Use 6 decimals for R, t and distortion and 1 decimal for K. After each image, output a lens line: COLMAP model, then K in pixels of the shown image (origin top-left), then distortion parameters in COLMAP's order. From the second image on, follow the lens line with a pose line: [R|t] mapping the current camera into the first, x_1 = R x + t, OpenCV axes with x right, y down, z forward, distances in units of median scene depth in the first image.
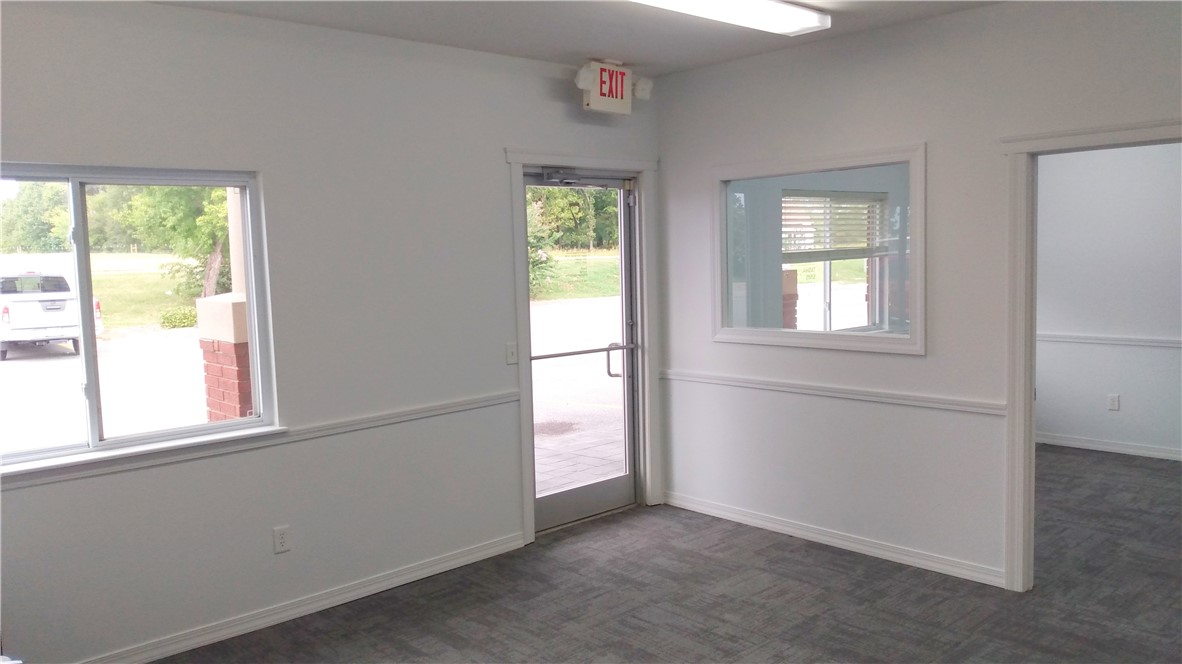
lens RADIAL K [[885.0, 0, 593.6], [0, 885.0, 332.5], [0, 0, 1]] dist [0.013833, -0.064395]
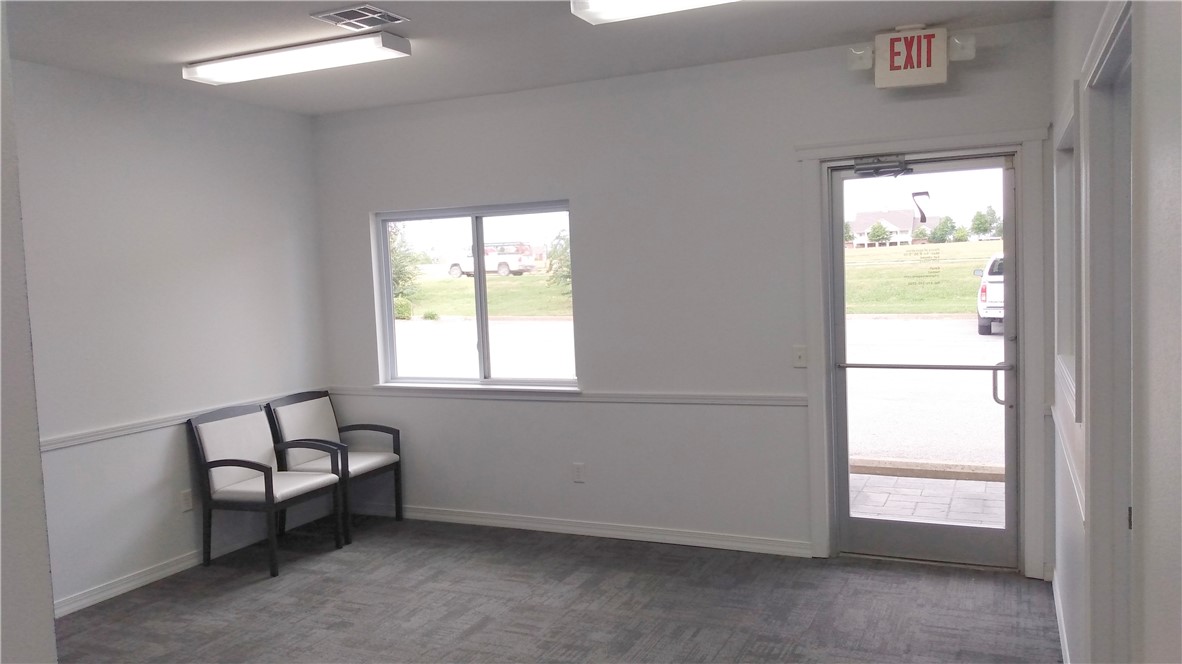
lens RADIAL K [[885.0, 0, 580.3], [0, 885.0, 324.4], [0, 0, 1]] dist [0.013833, -0.064395]
pose [[0.381302, 0.066680, -0.922043, 0.704412], [-0.057019, 0.997193, 0.048535, -0.044420], [0.922691, 0.034067, 0.384033, 0.393832]]
